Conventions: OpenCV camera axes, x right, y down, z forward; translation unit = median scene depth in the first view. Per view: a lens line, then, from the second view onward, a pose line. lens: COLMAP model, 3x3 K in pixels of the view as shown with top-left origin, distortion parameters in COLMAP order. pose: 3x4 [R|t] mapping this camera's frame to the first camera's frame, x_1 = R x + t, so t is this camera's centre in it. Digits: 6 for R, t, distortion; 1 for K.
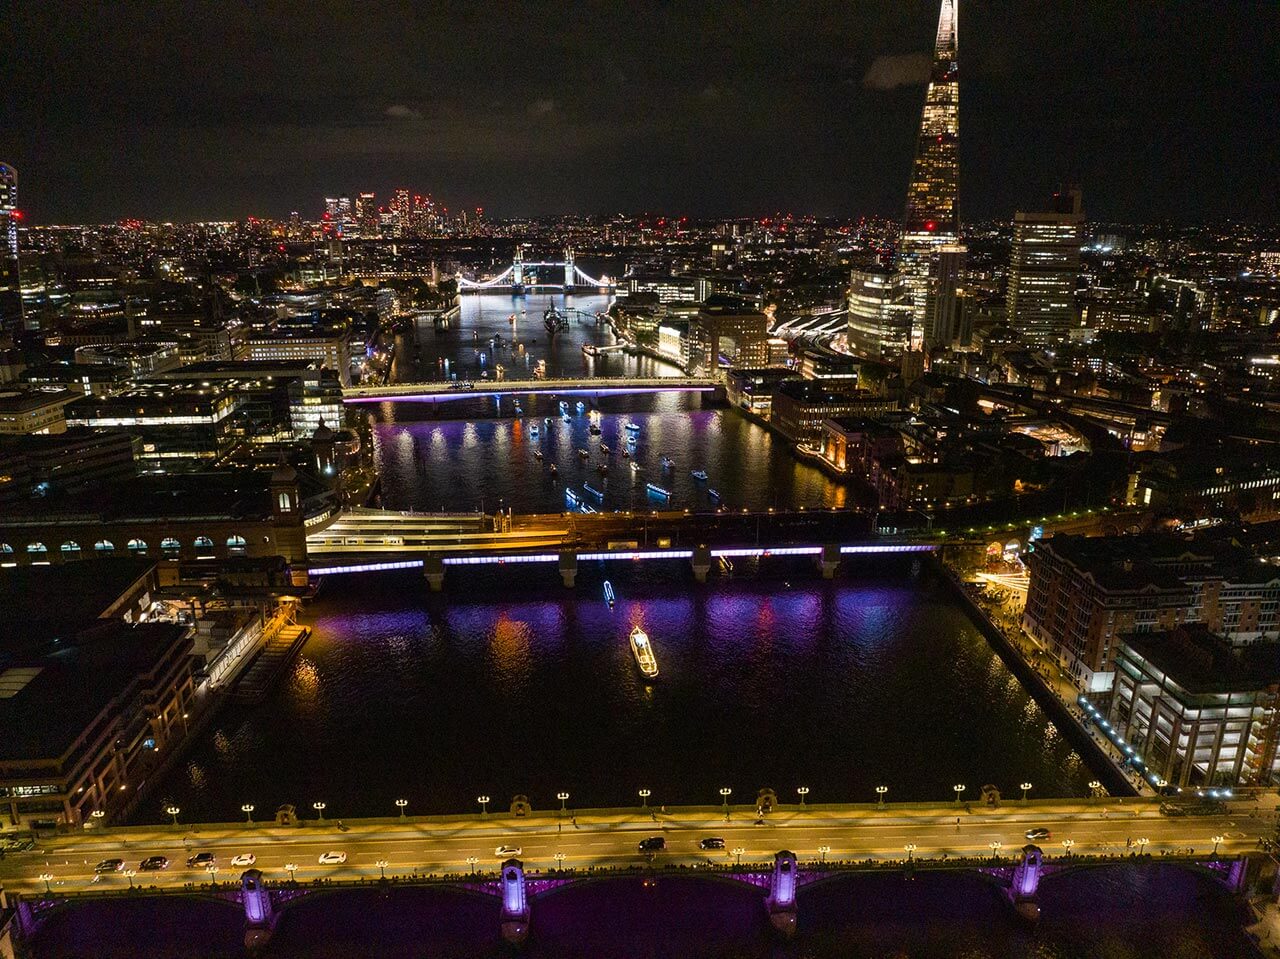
lens RADIAL K [[897.6, 0, 640.0], [0, 897.6, 479.5], [0, 0, 1]] dist [-0.045907, 0.008692]
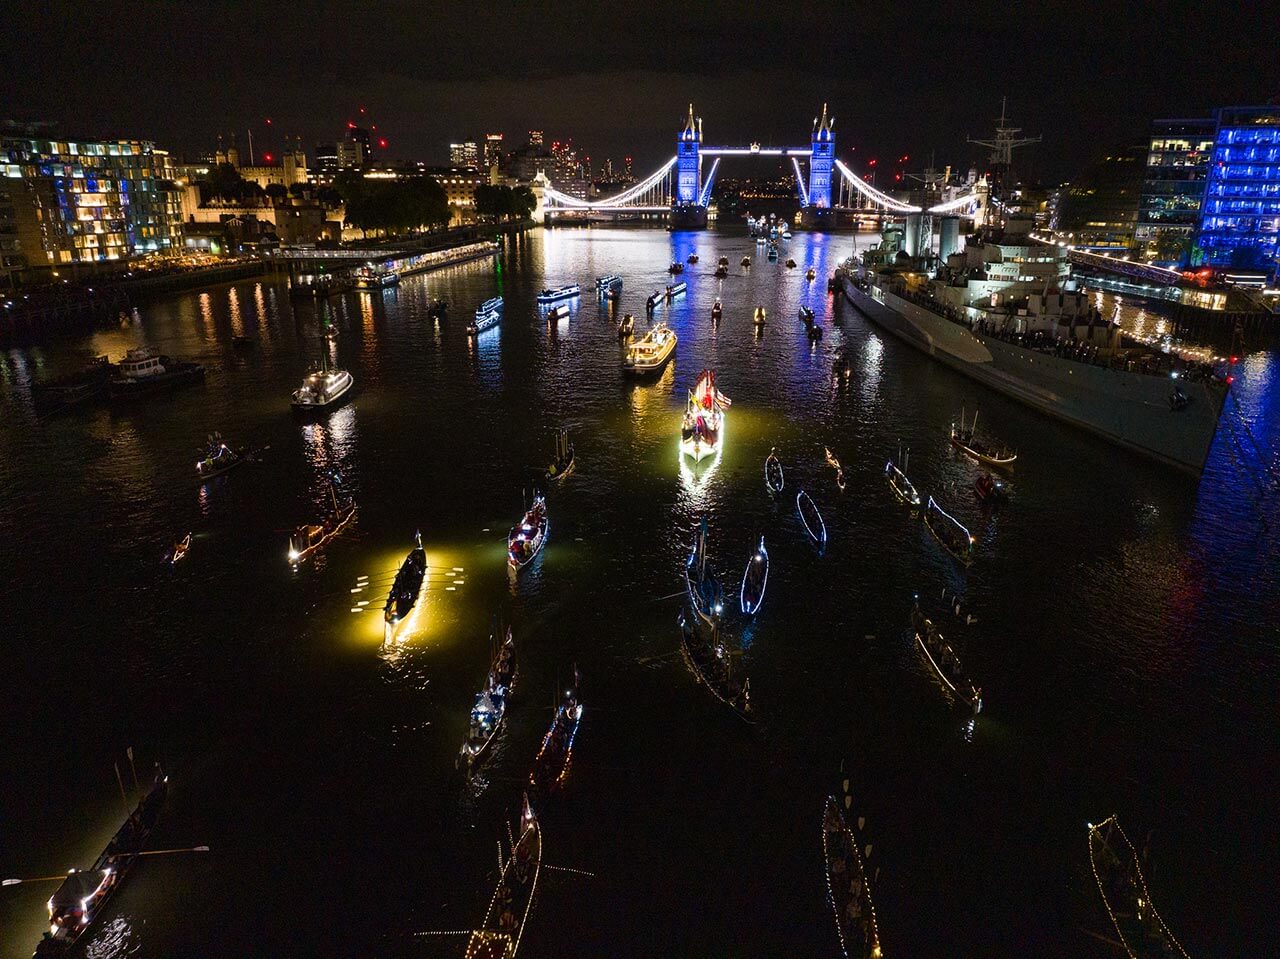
lens RADIAL K [[897.6, 0, 640.0], [0, 897.6, 479.5], [0, 0, 1]] dist [-0.045907, 0.008692]
pose [[0.987117, 0.047161, -0.152894, -0.090758], [-0.042113, 0.998461, 0.036090, -0.109500], [0.154361, -0.029186, 0.987583, 0.600597]]
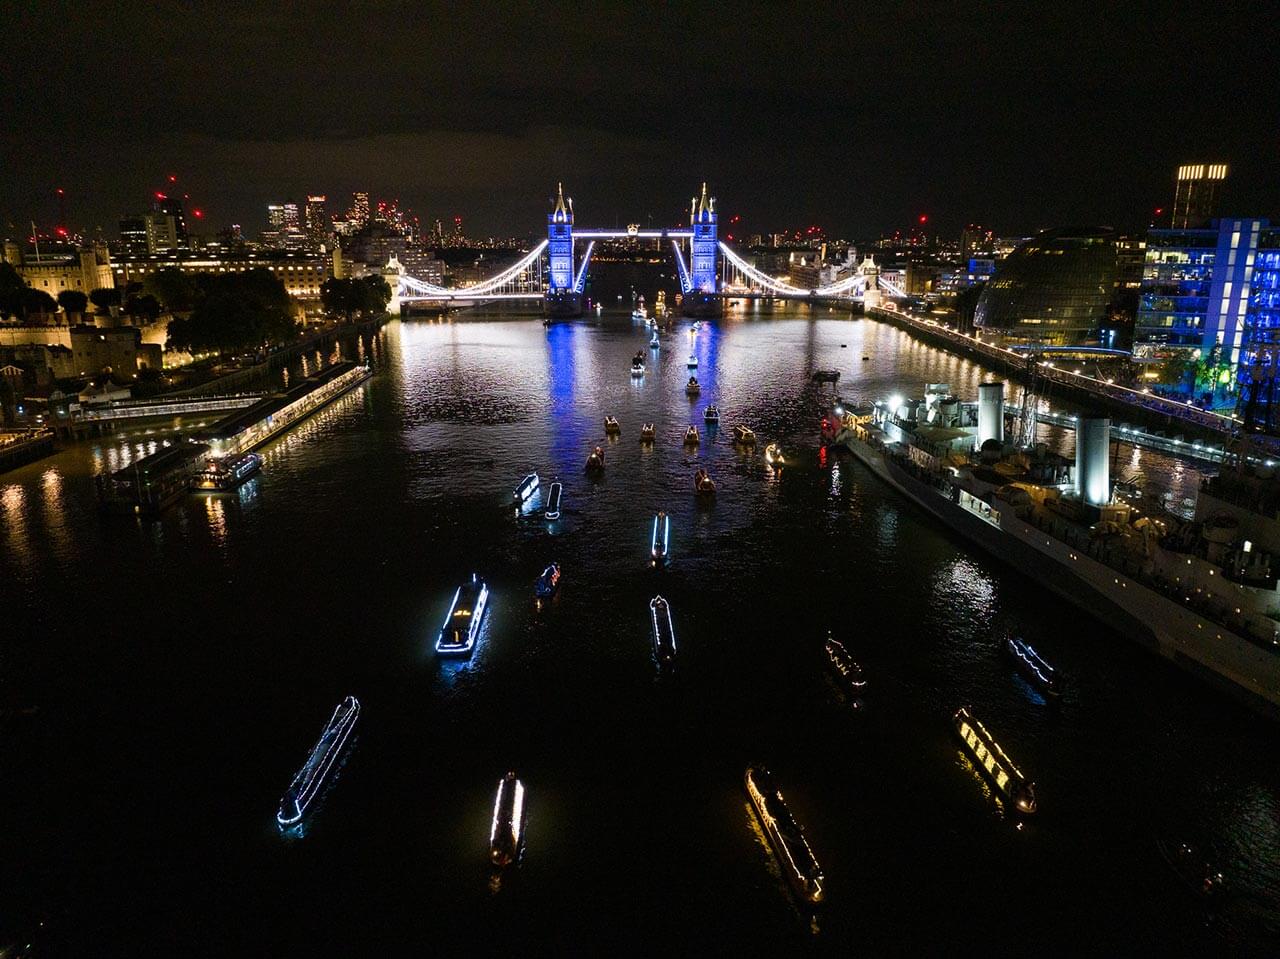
lens RADIAL K [[897.6, 0, 640.0], [0, 897.6, 479.5], [0, 0, 1]] dist [-0.045907, 0.008692]
pose [[0.999633, -0.017092, 0.021002, -0.112845], [0.017597, 0.999554, -0.024108, -0.131900], [-0.020581, 0.024469, 0.999489, 0.637236]]
